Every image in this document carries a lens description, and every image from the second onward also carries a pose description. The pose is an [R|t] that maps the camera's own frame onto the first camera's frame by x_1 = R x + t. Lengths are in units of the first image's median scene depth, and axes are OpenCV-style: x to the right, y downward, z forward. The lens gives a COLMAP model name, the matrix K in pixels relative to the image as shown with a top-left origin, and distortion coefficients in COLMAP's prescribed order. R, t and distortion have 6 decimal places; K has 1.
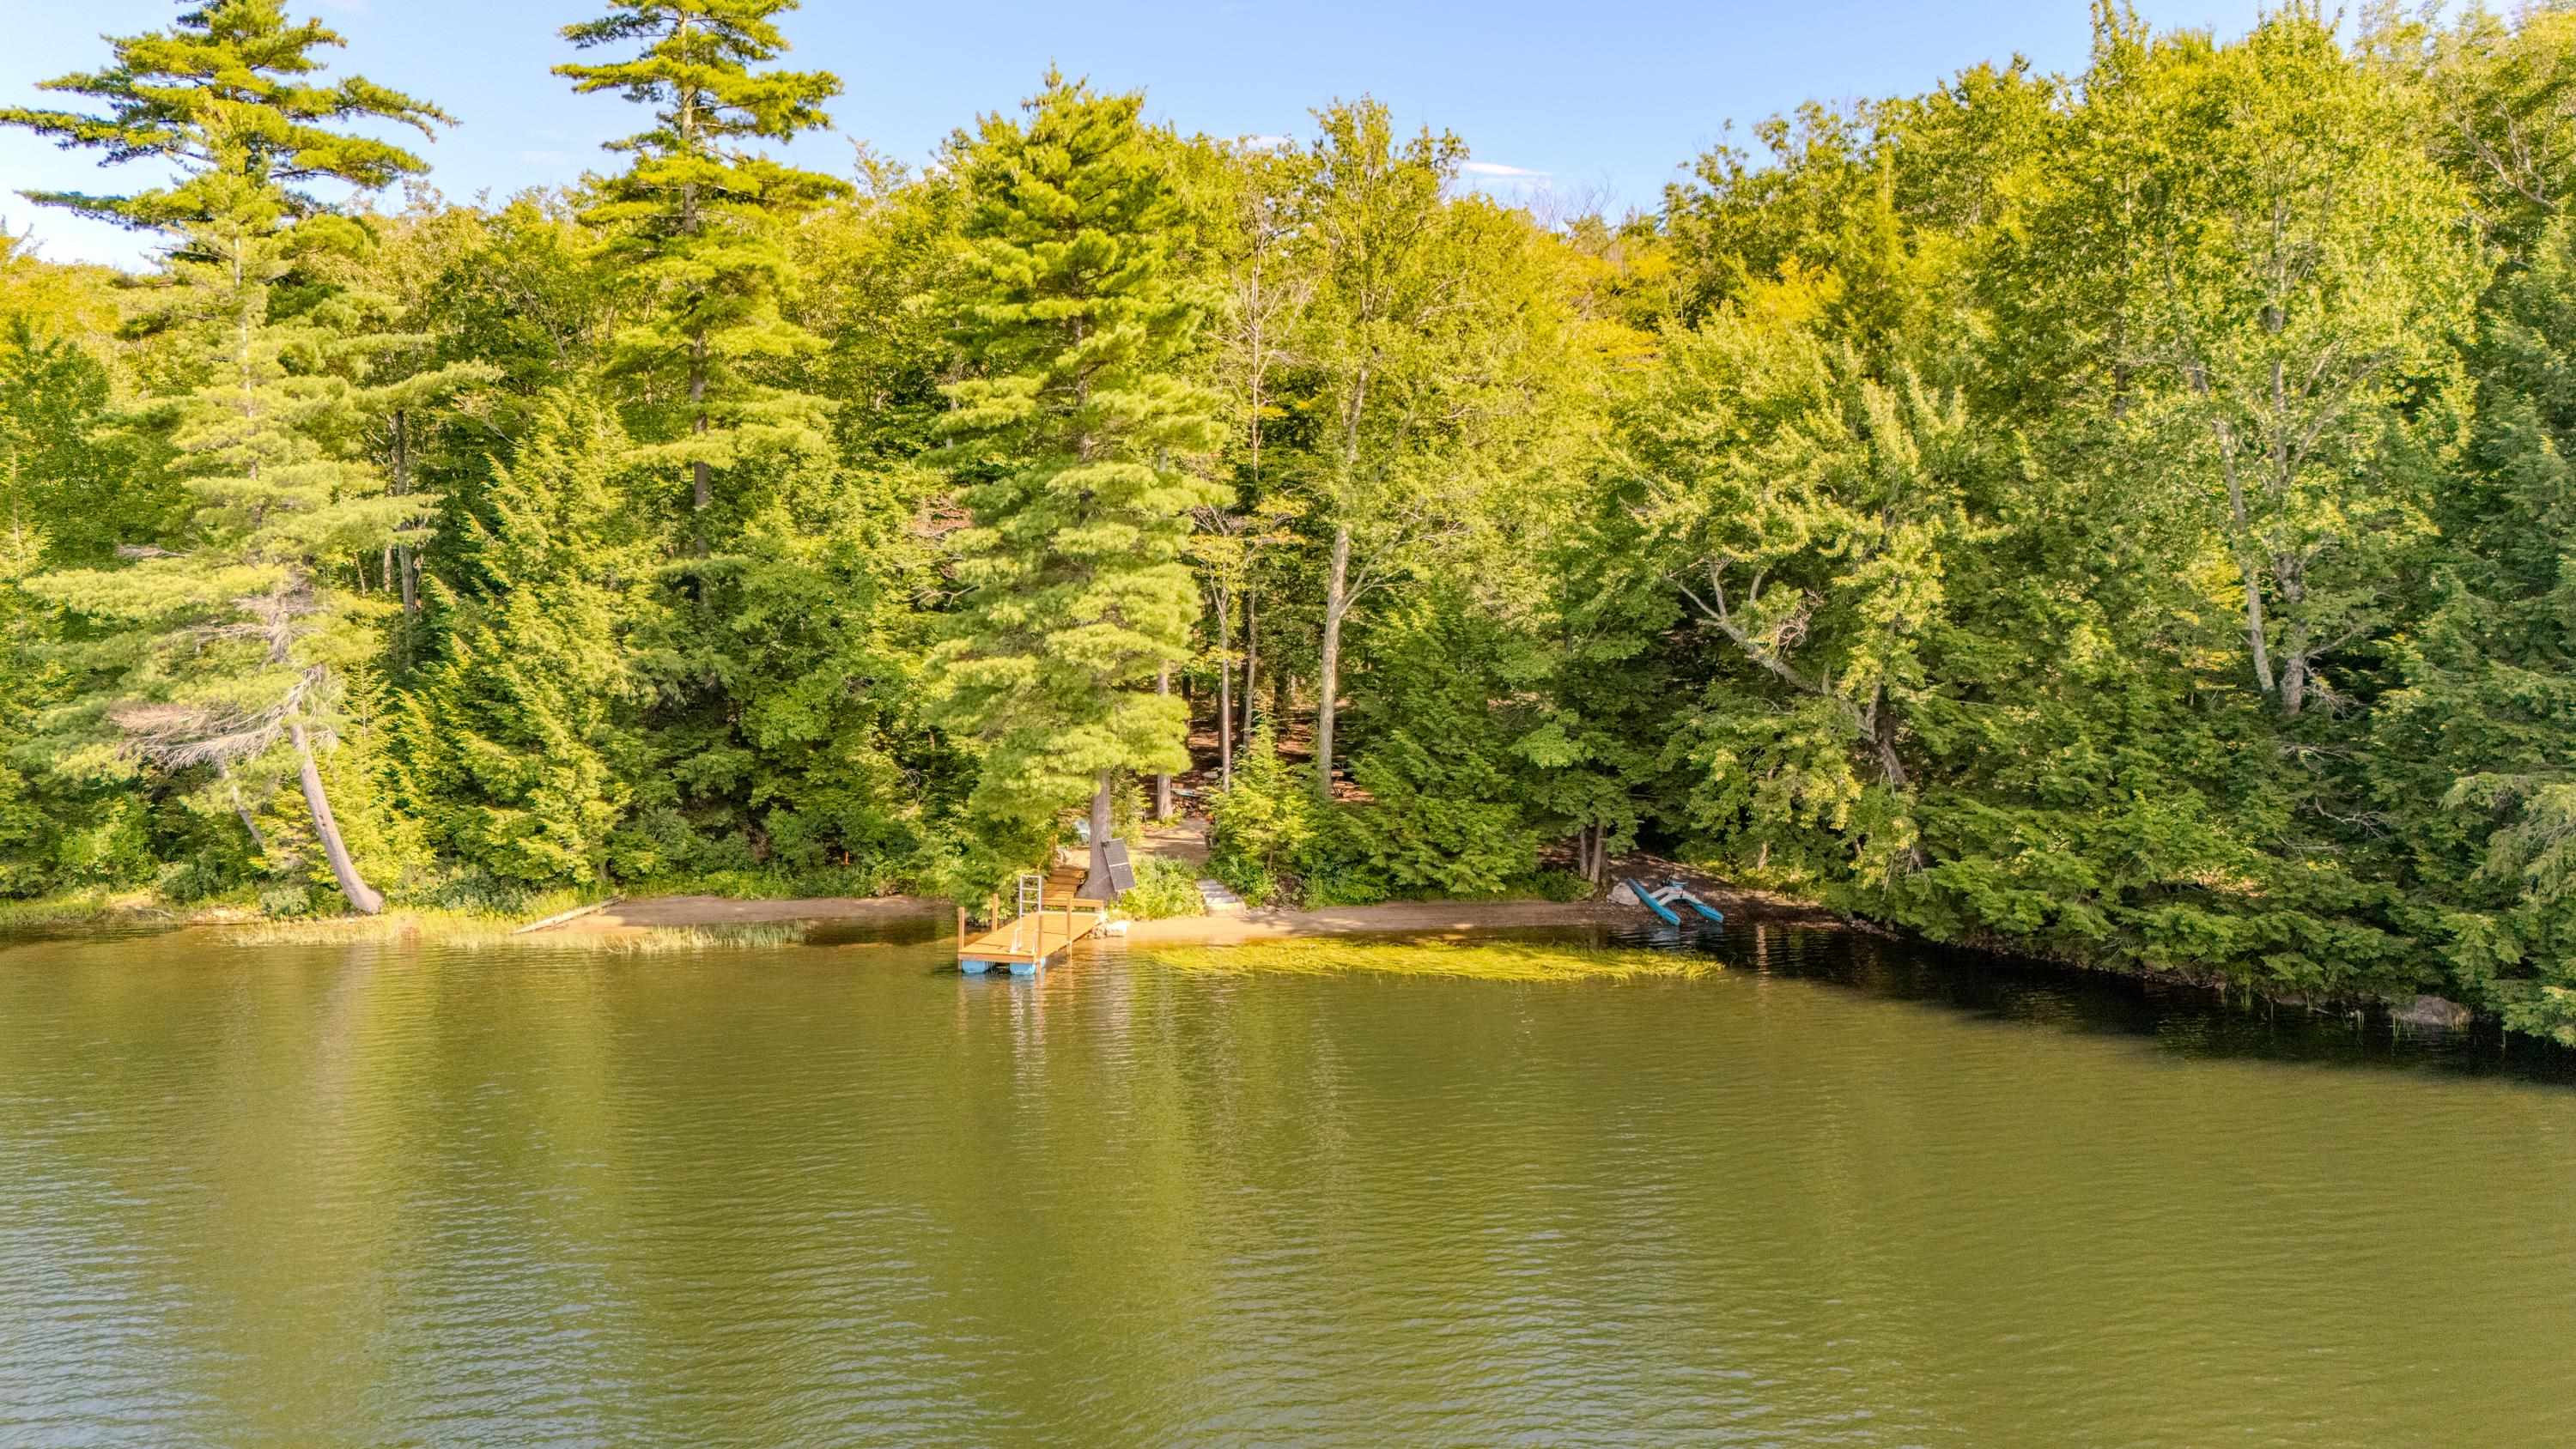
lens RADIAL K [[1922.4, 0, 1299.2], [0, 1922.4, 719.4], [0, 0, 1]] dist [0.084610, -0.090516]
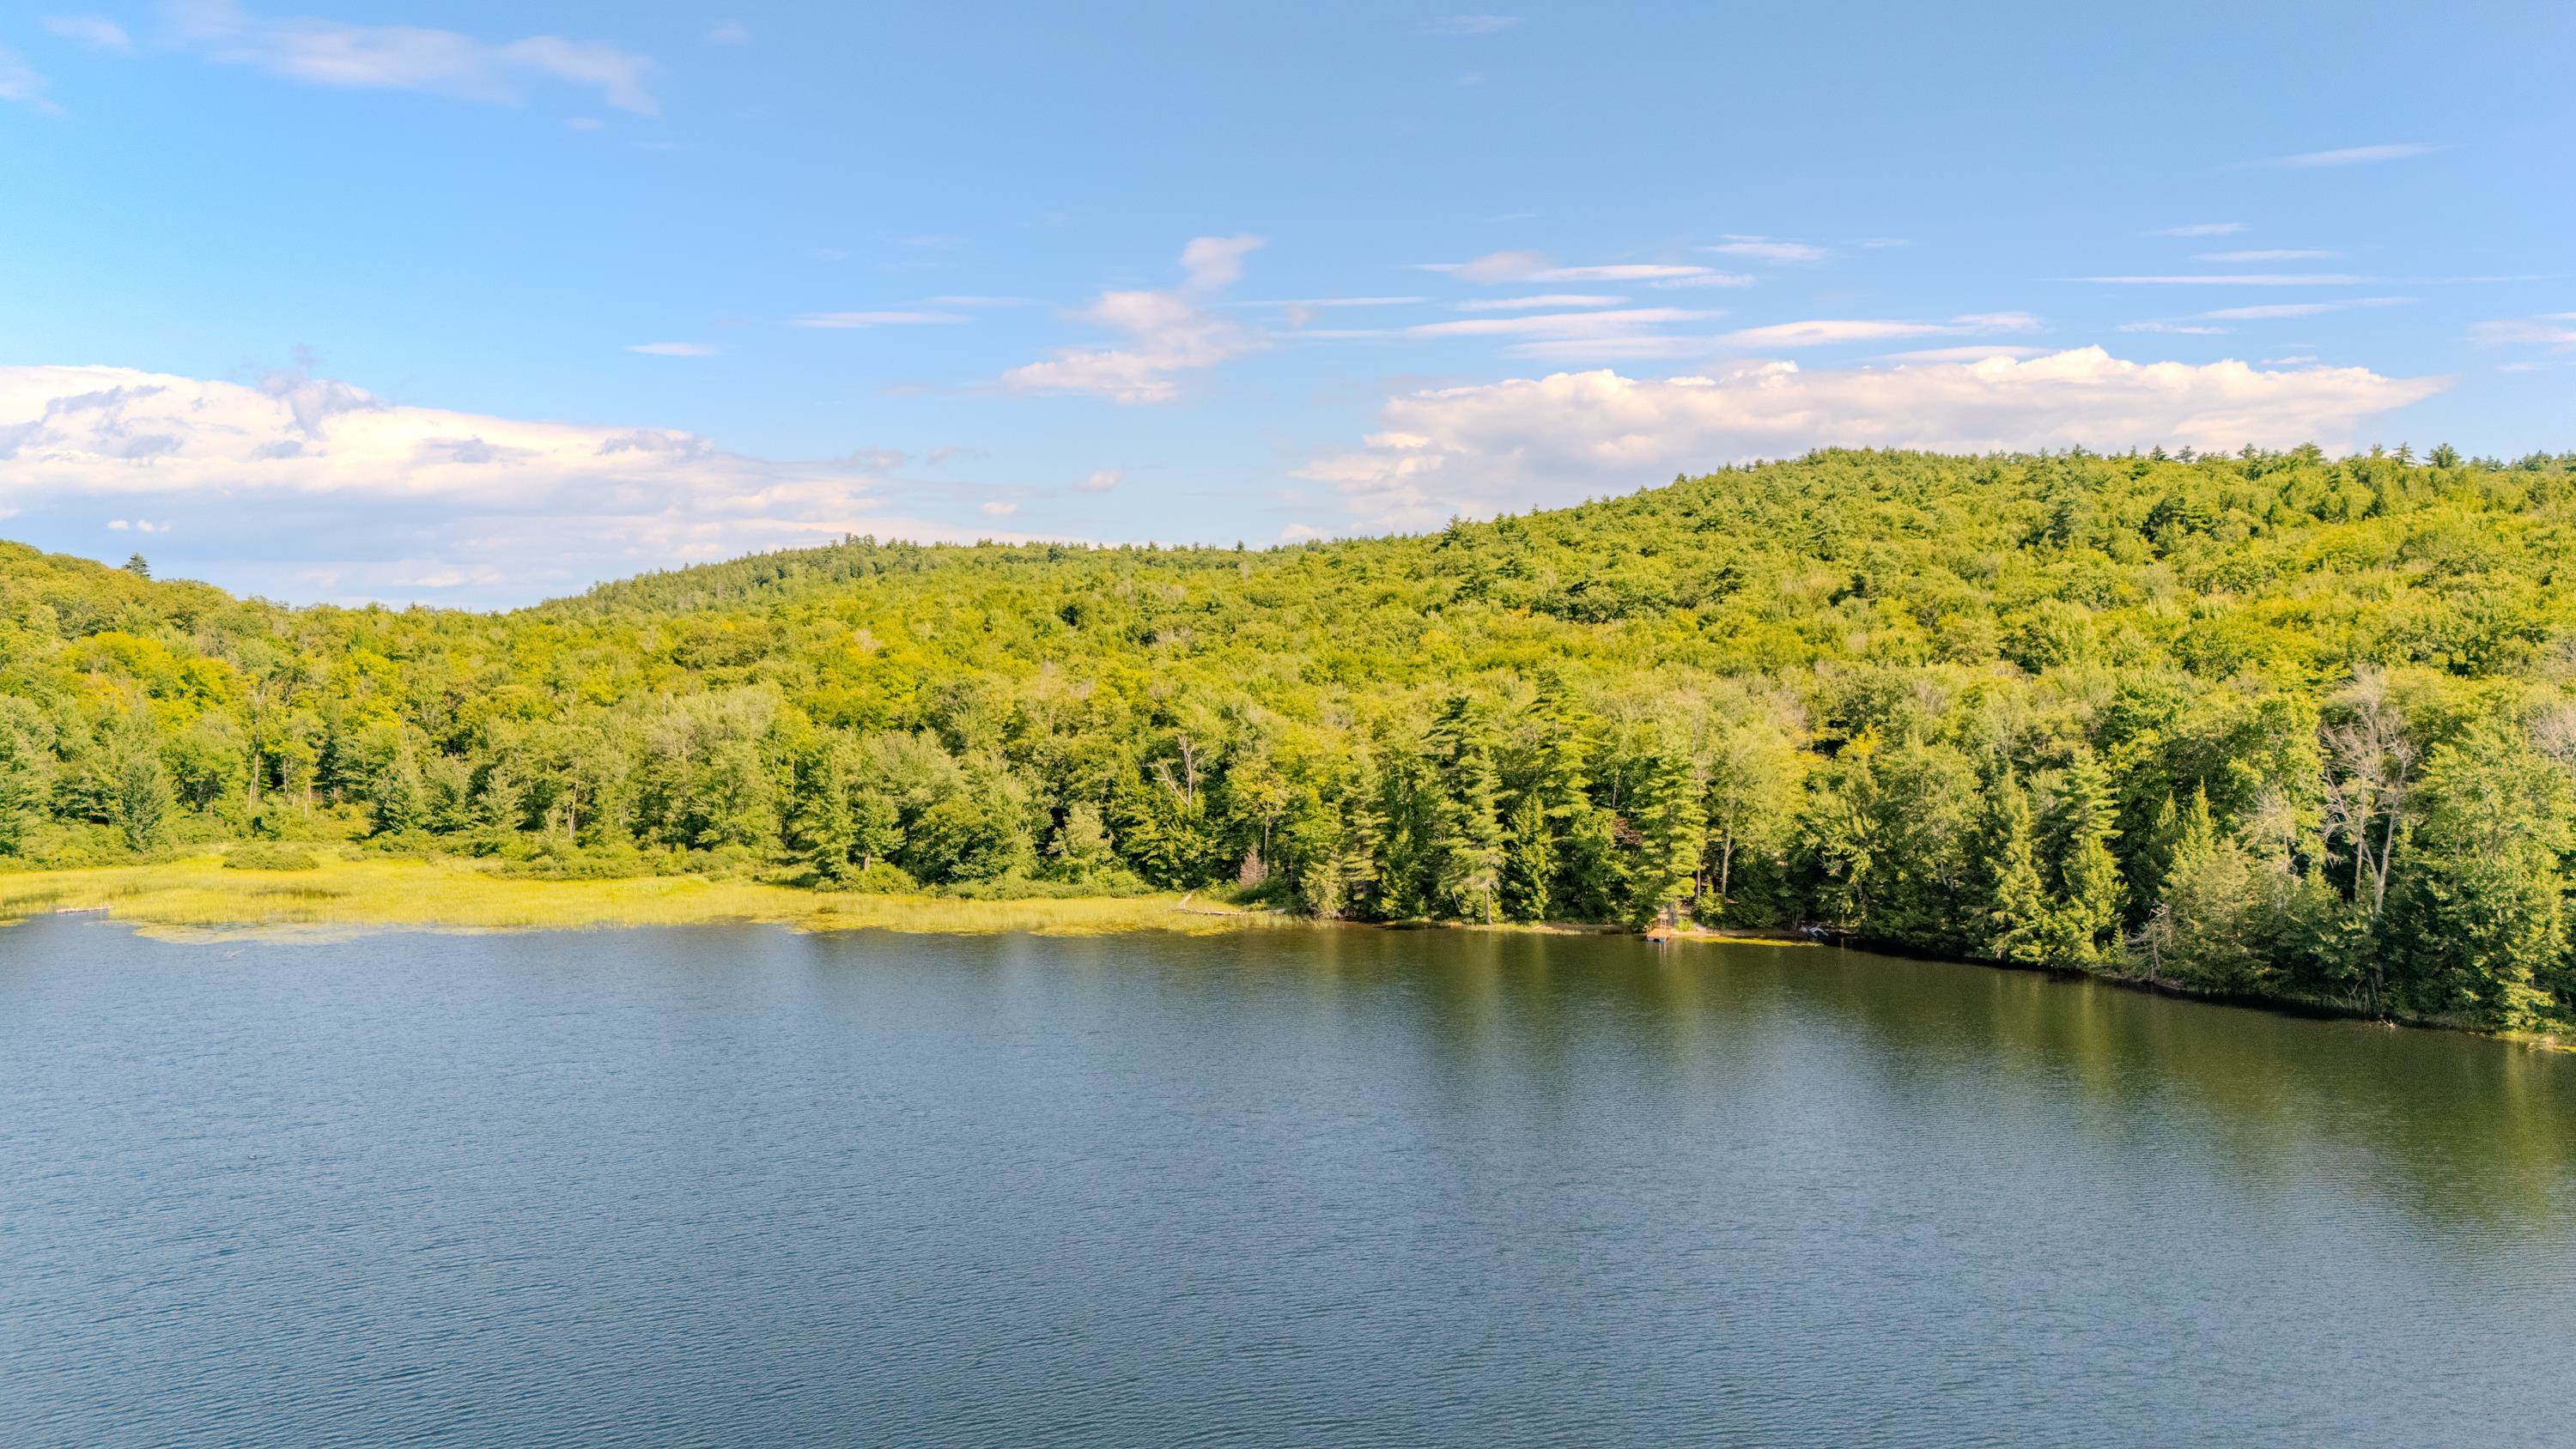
lens RADIAL K [[1922.4, 0, 1273.8], [0, 1922.4, 703.5], [0, 0, 1]] dist [0.084610, -0.090516]
pose [[0.991127, 0.007380, -0.132711, -0.419459], [-0.013149, 0.999004, -0.042648, -0.205053], [0.132264, 0.044014, 0.990237, -3.387608]]
